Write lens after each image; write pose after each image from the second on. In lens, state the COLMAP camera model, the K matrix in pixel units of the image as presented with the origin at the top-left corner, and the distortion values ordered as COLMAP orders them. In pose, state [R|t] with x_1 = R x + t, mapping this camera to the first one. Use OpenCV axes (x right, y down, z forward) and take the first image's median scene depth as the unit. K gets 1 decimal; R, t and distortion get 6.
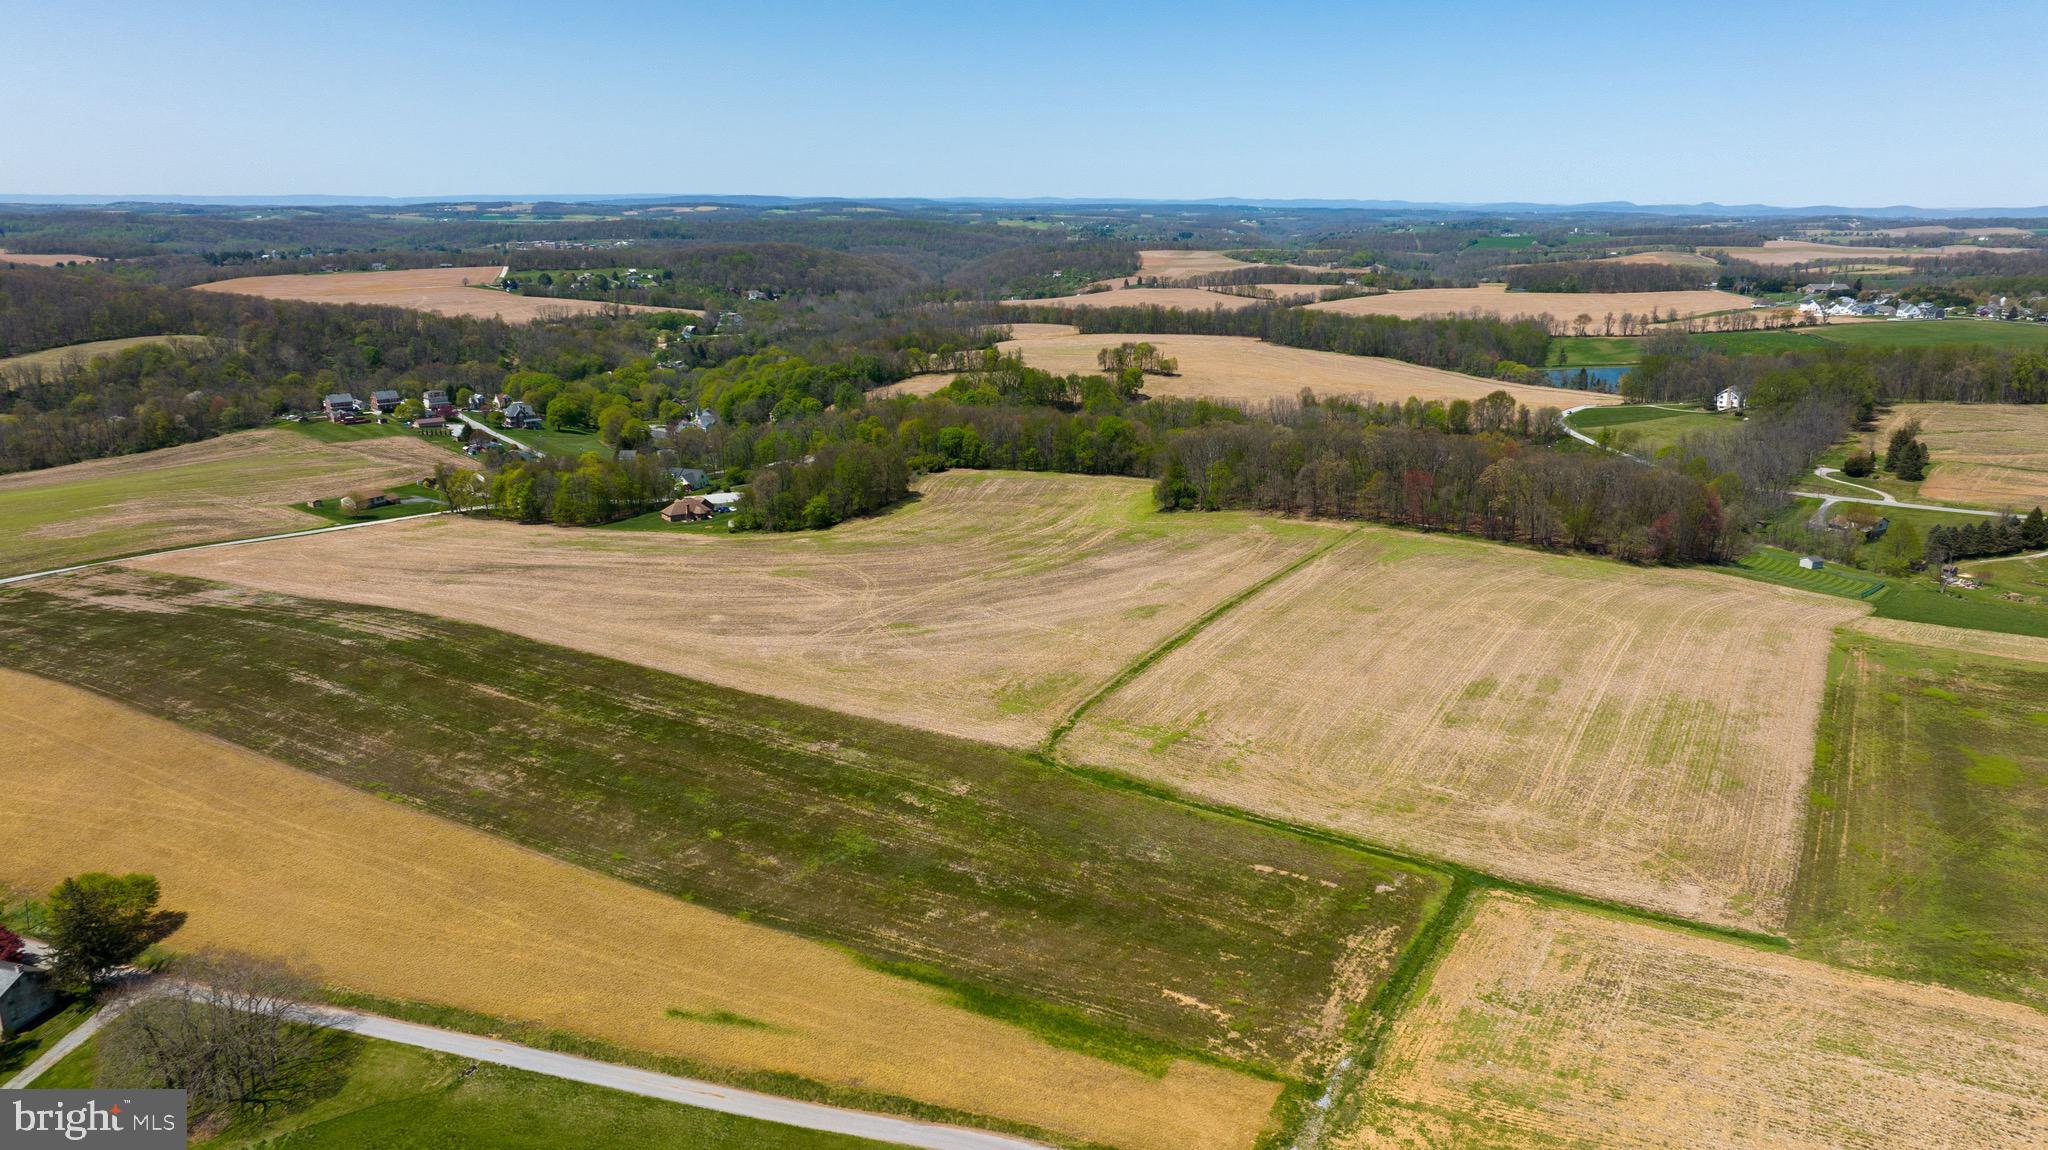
lens RADIAL K [[1441.9, 0, 1030.1], [0, 1441.9, 570.1], [0, 0, 1]] dist [-0.041377, 0.045175]
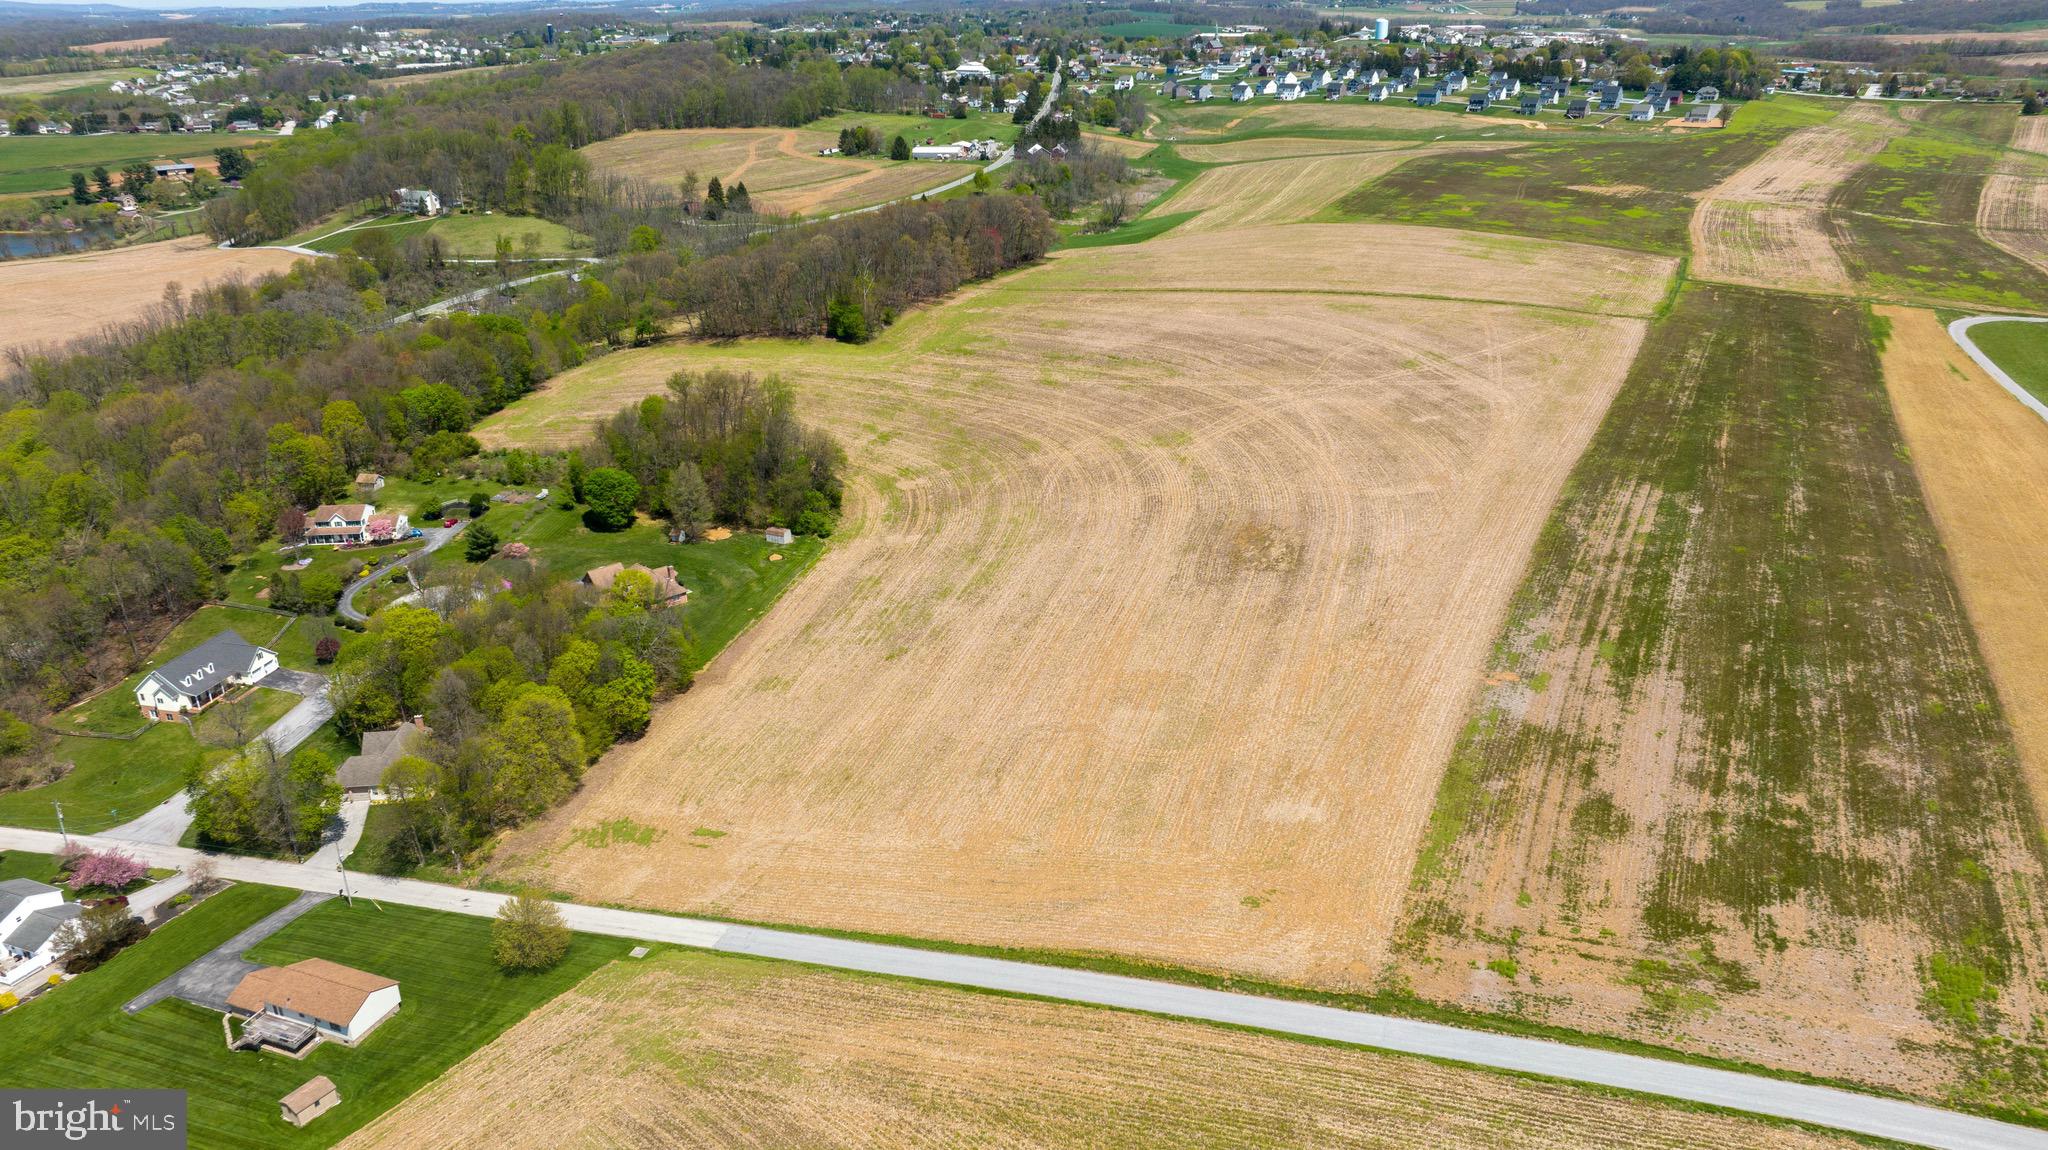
lens RADIAL K [[1441.9, 0, 1036.9], [0, 1441.9, 581.8], [0, 0, 1]] dist [-0.041377, 0.045175]
pose [[-0.105534, -0.386445, 0.916255, -0.510450], [0.264551, 0.877285, 0.400479, -0.151498], [-0.958580, 0.284660, 0.009651, 0.563817]]
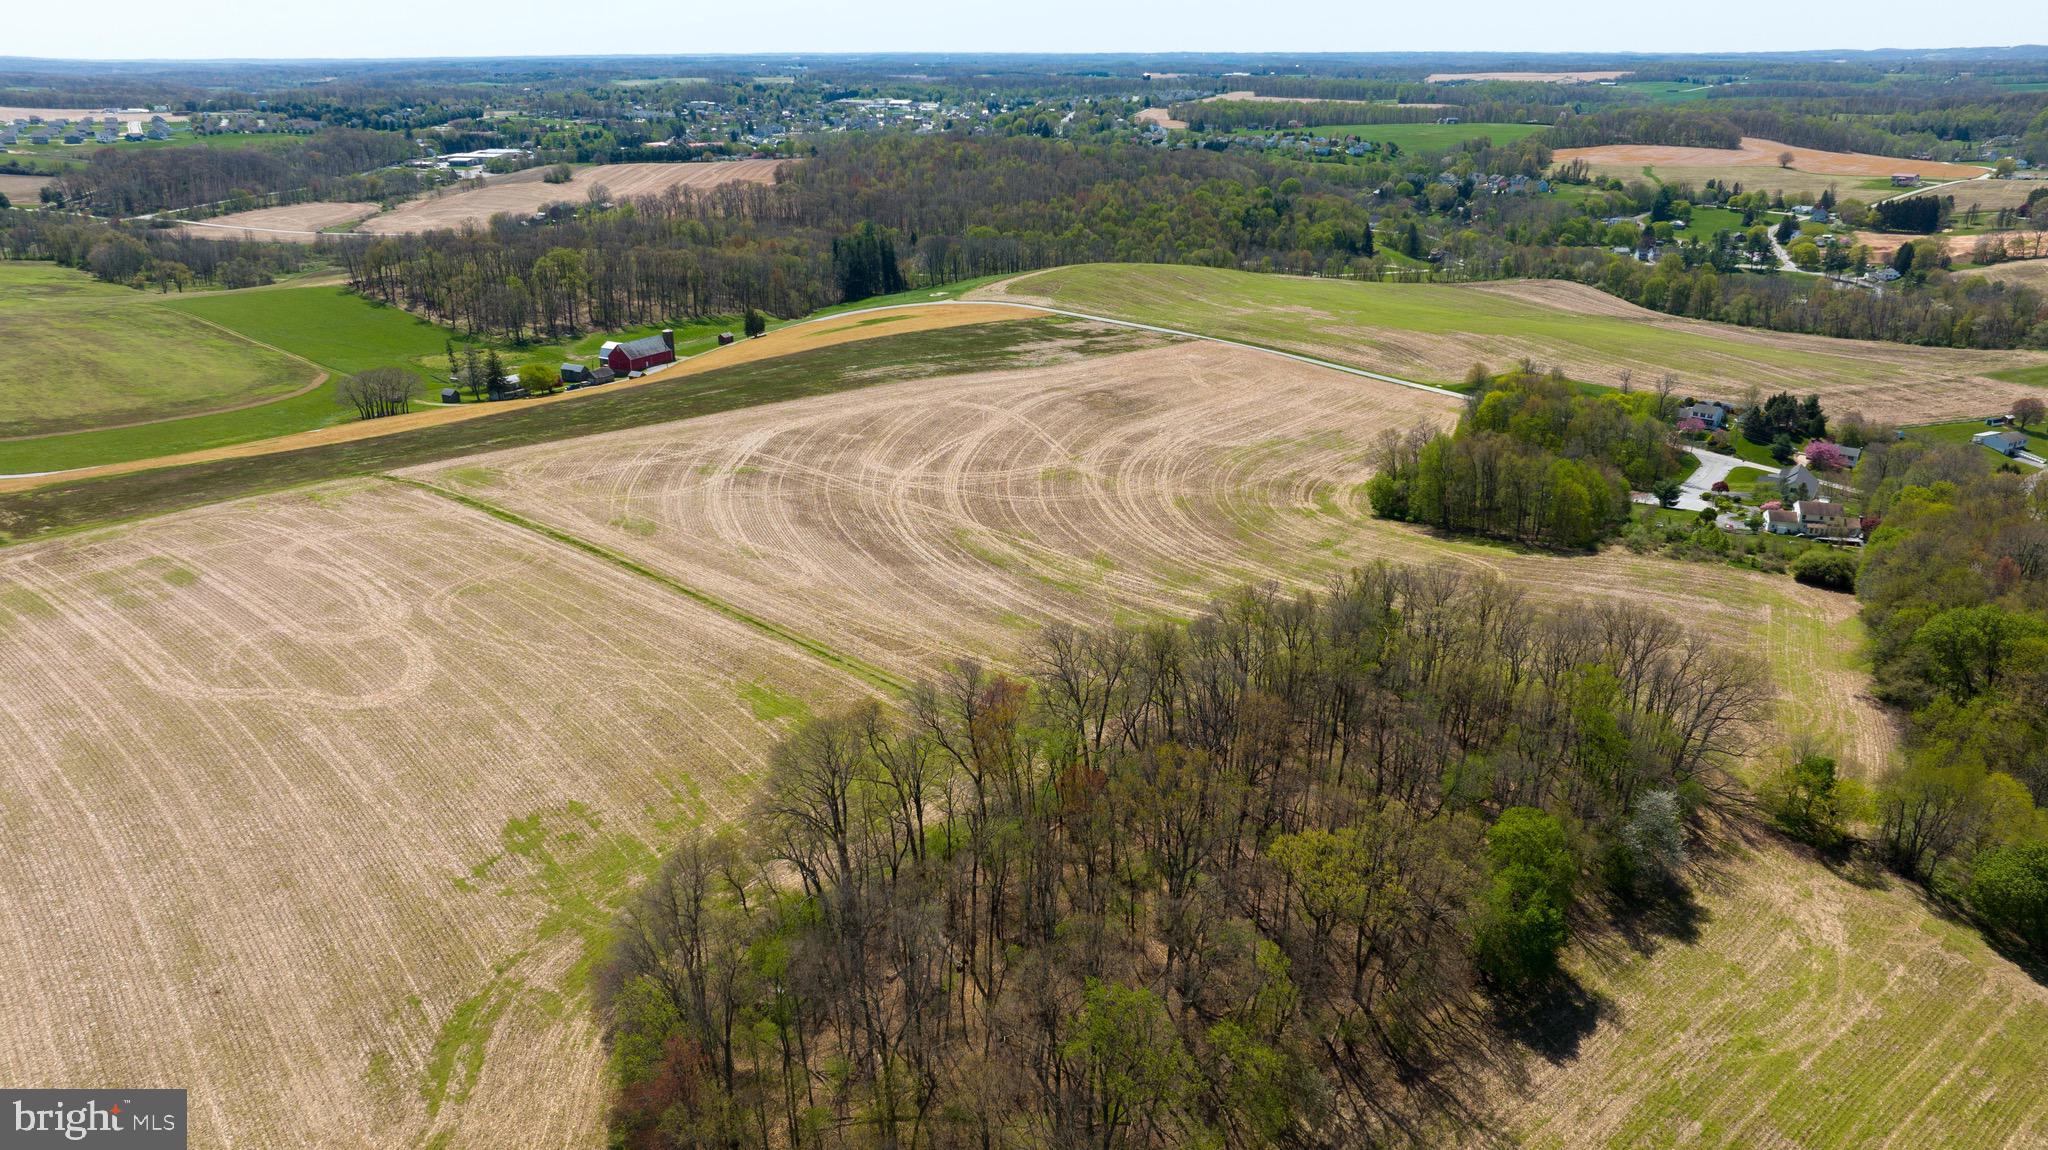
lens RADIAL K [[1441.9, 0, 1030.3], [0, 1441.9, 578.2], [0, 0, 1]] dist [-0.041377, 0.045175]
pose [[-0.224376, 0.337004, -0.914376, 0.373300], [-0.246204, 0.888257, 0.387793, -0.153833], [0.942889, 0.312135, -0.116331, 0.572745]]
